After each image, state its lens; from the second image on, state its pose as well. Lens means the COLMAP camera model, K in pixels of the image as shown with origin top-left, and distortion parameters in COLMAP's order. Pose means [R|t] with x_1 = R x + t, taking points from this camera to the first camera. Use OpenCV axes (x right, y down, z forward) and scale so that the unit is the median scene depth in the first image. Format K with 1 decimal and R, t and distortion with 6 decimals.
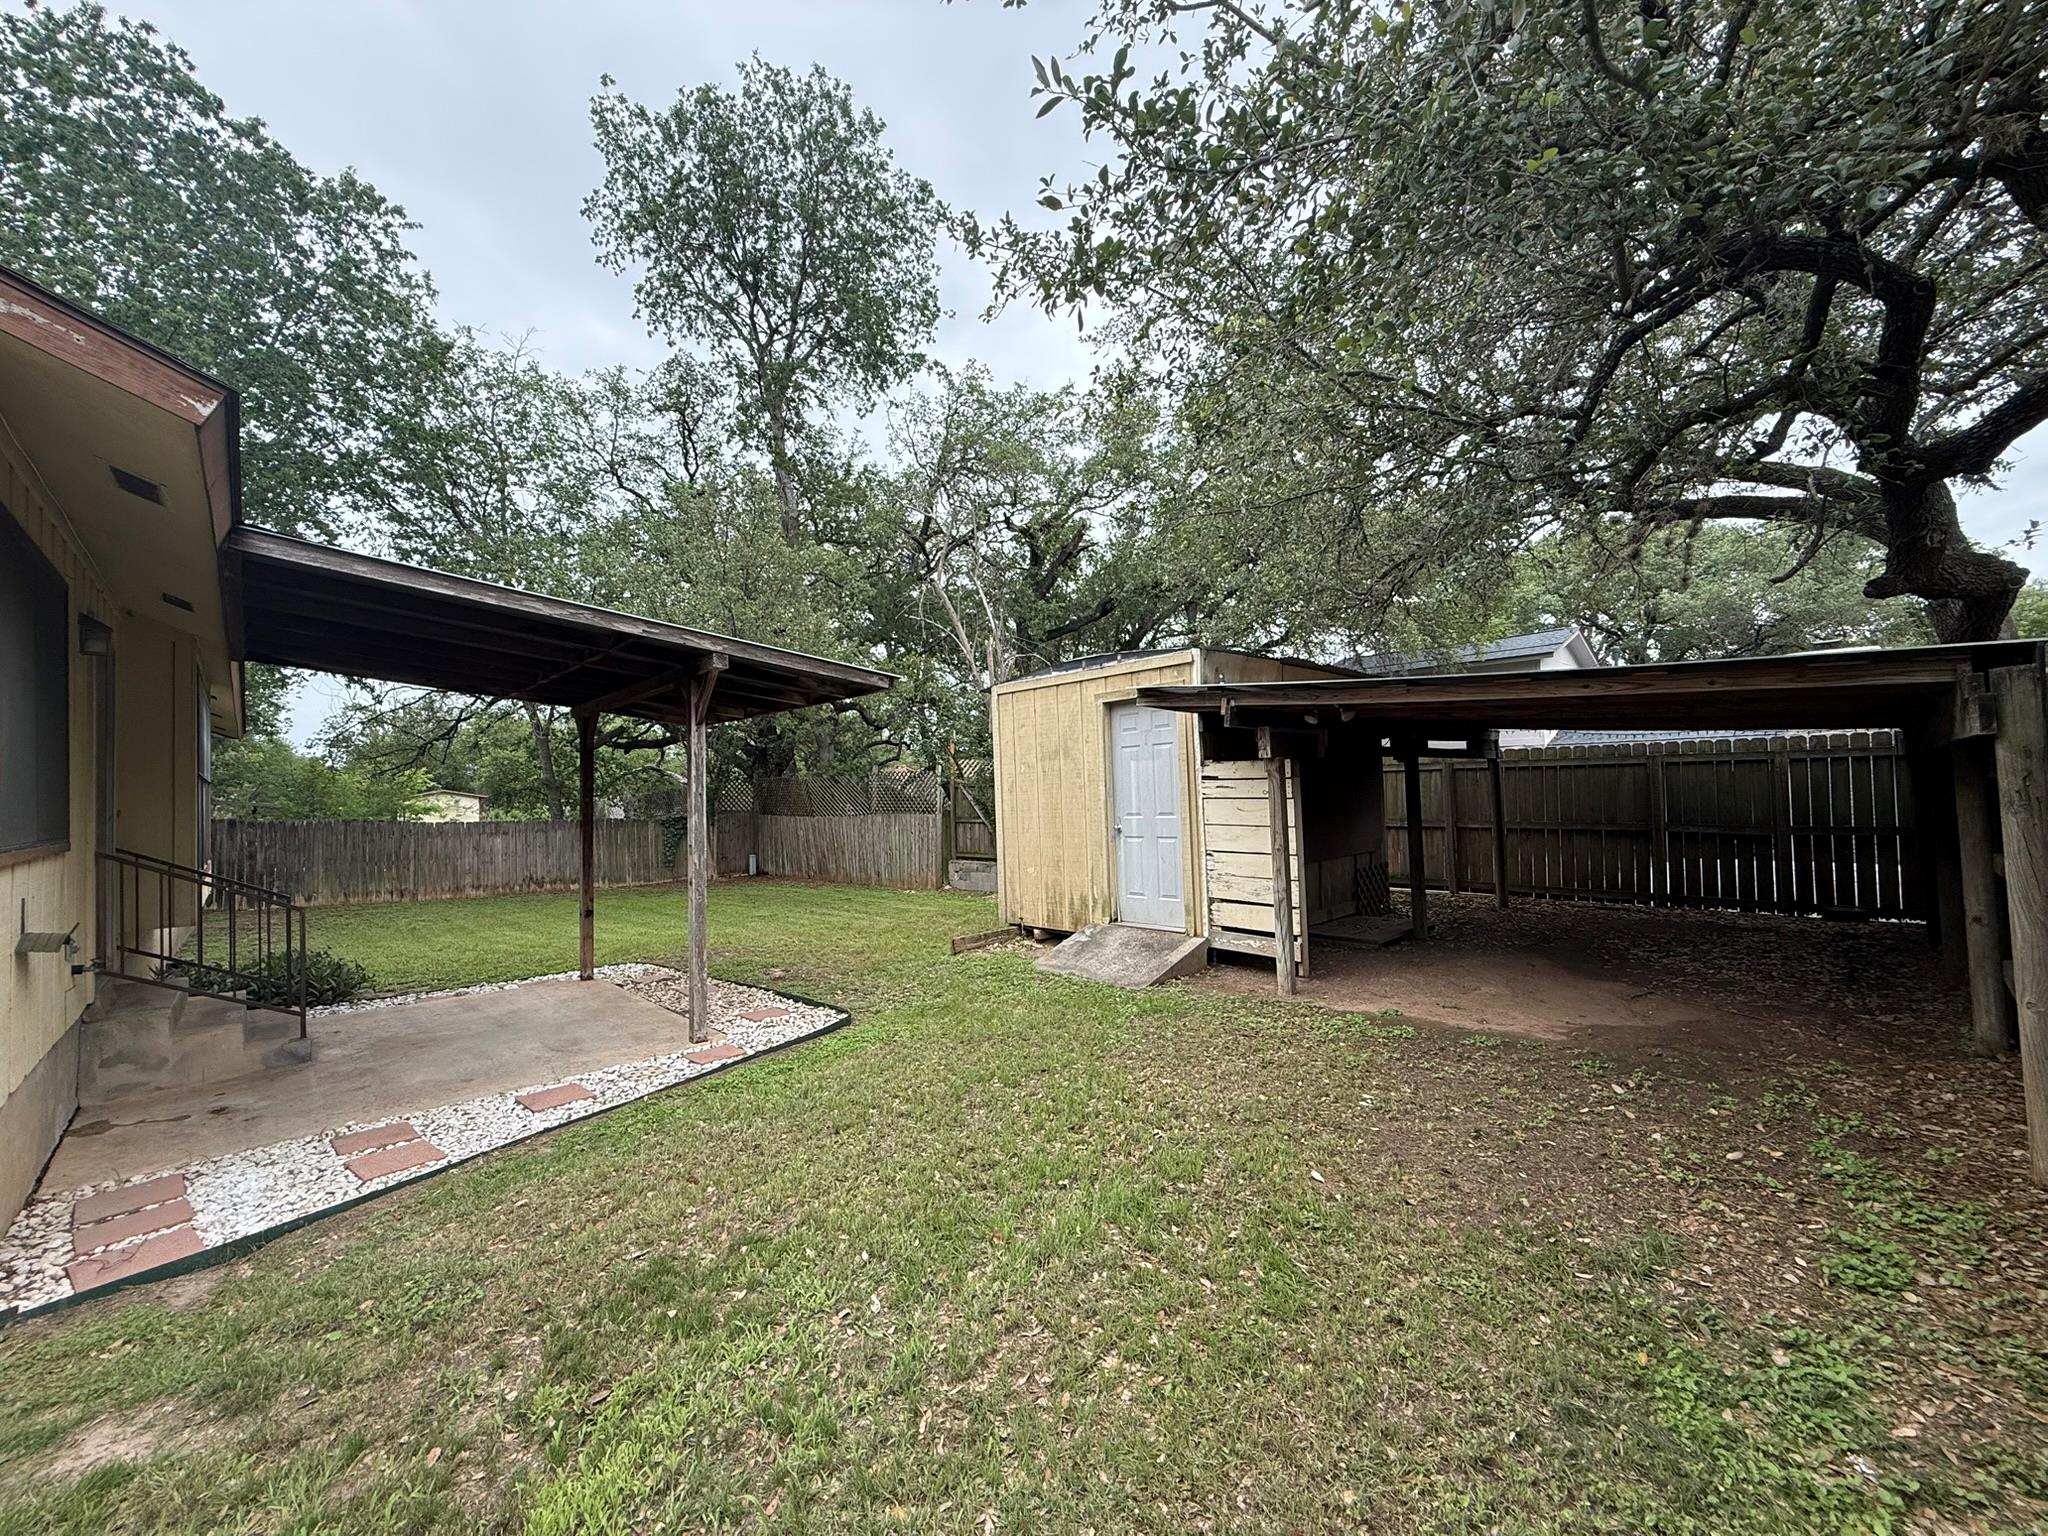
lens RADIAL K [[814.3, 0, 1016.8], [0, 814.3, 765.5], [0, 0, 1]] dist [0.001059, 0.000241]
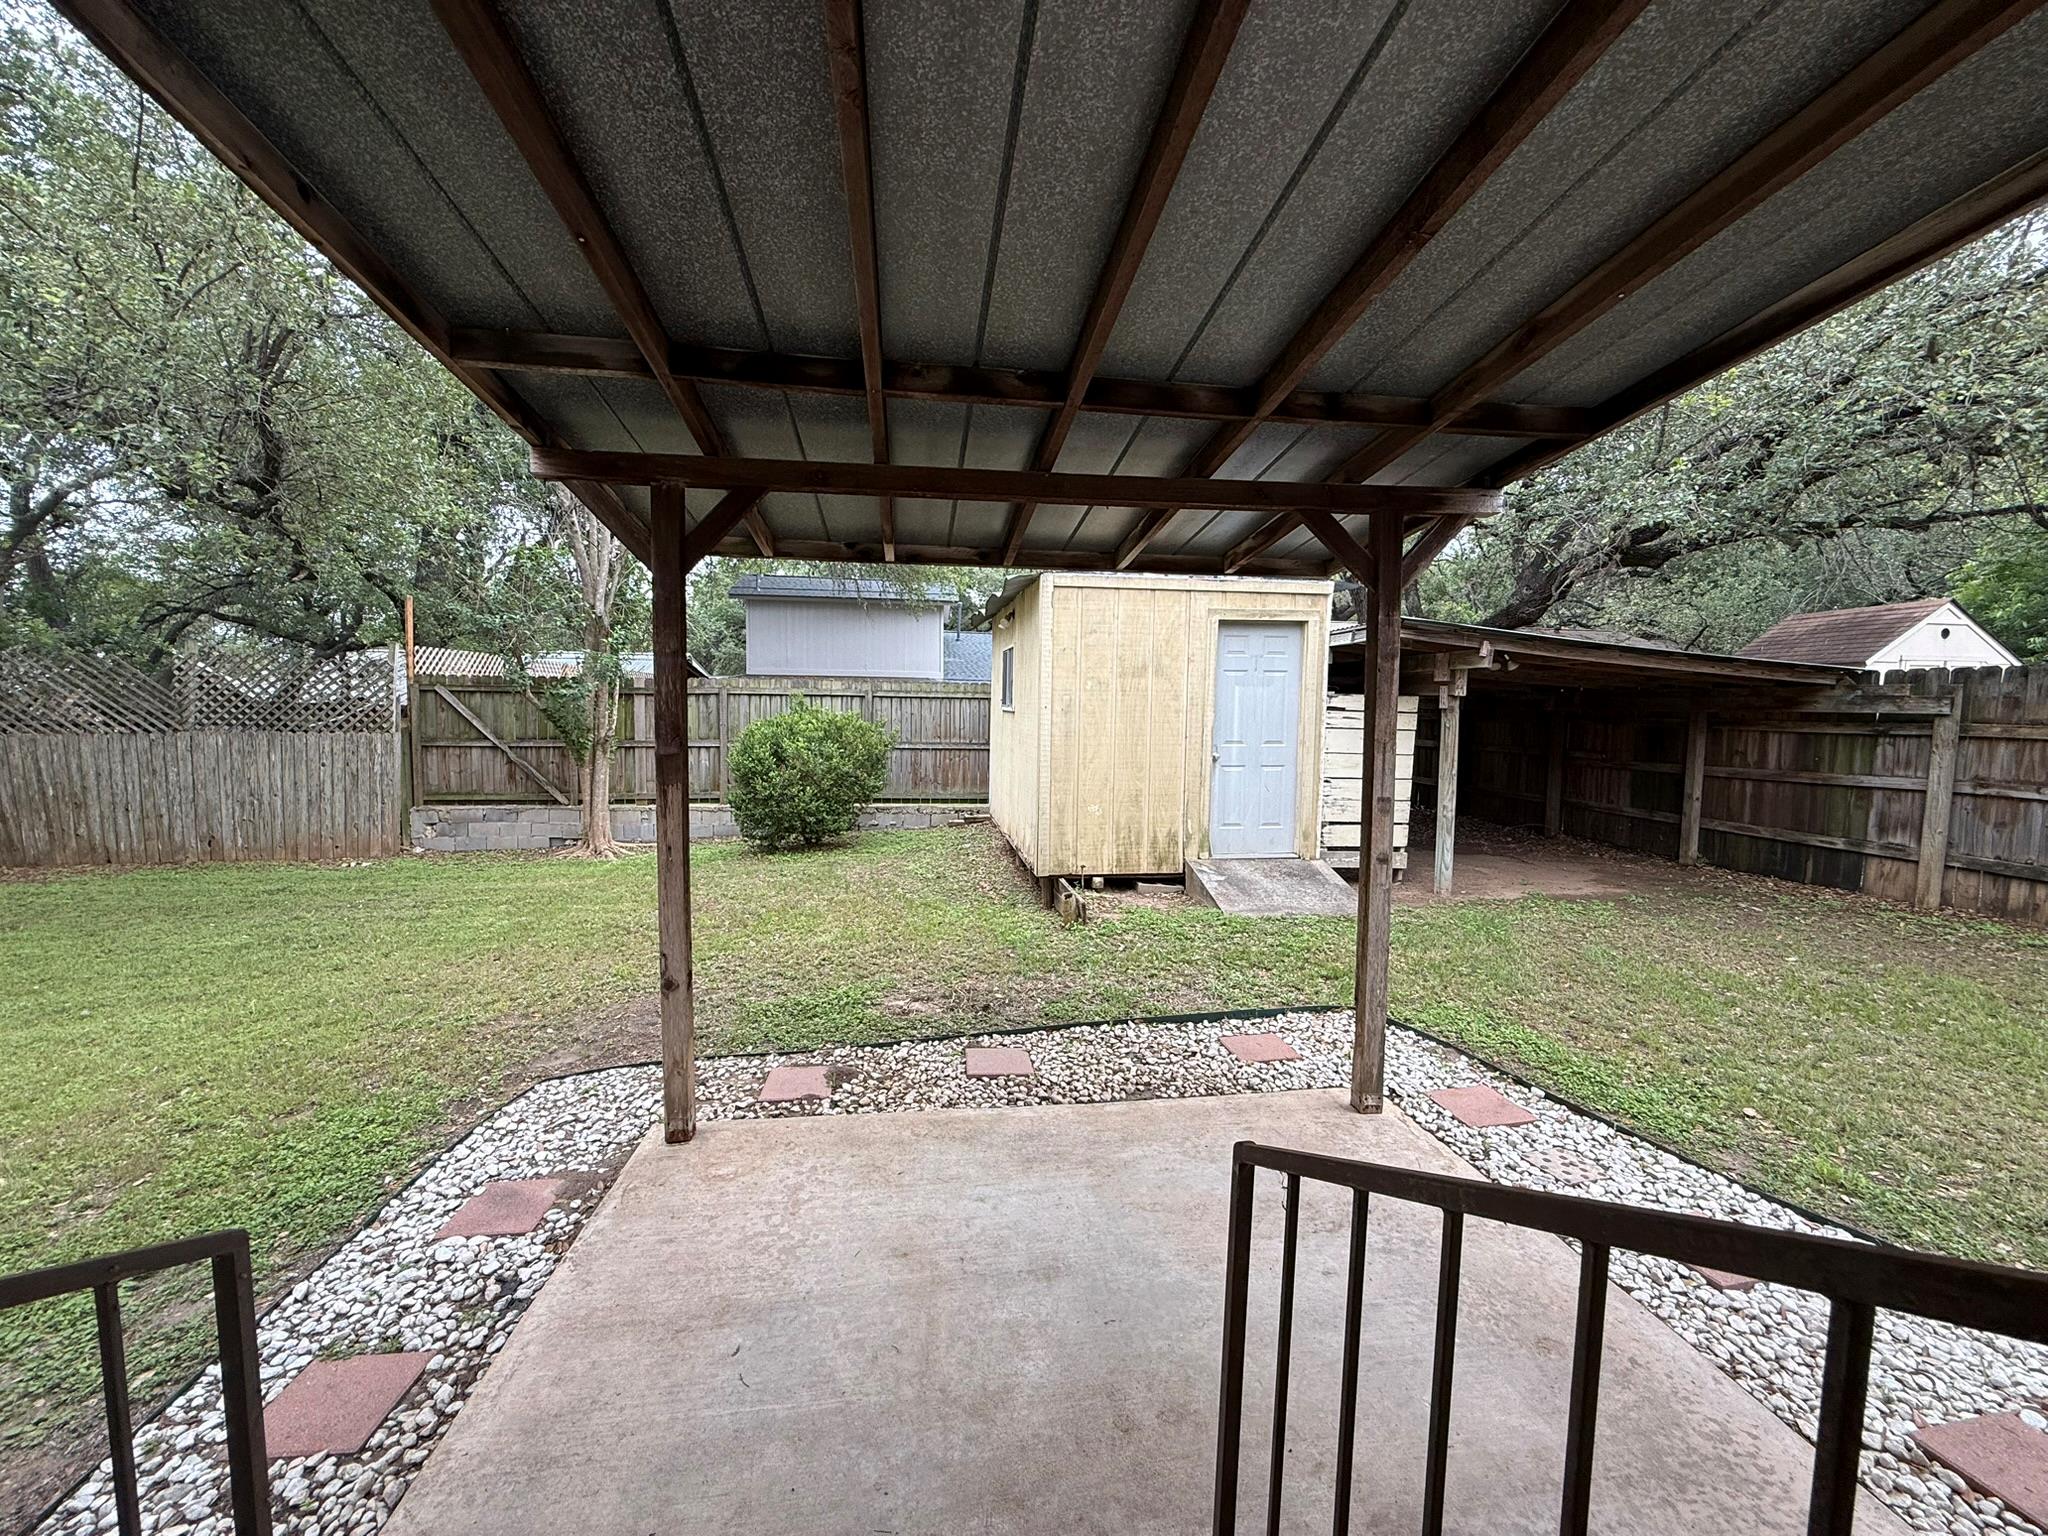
lens RADIAL K [[814.3, 0, 1016.8], [0, 814.3, 765.5], [0, 0, 1]] dist [0.001059, 0.000241]
pose [[0.582013, -0.019494, 0.812946, -0.736662], [-0.058820, 0.996085, 0.065996, 0.037014], [-0.811050, -0.086228, 0.578587, 0.616291]]
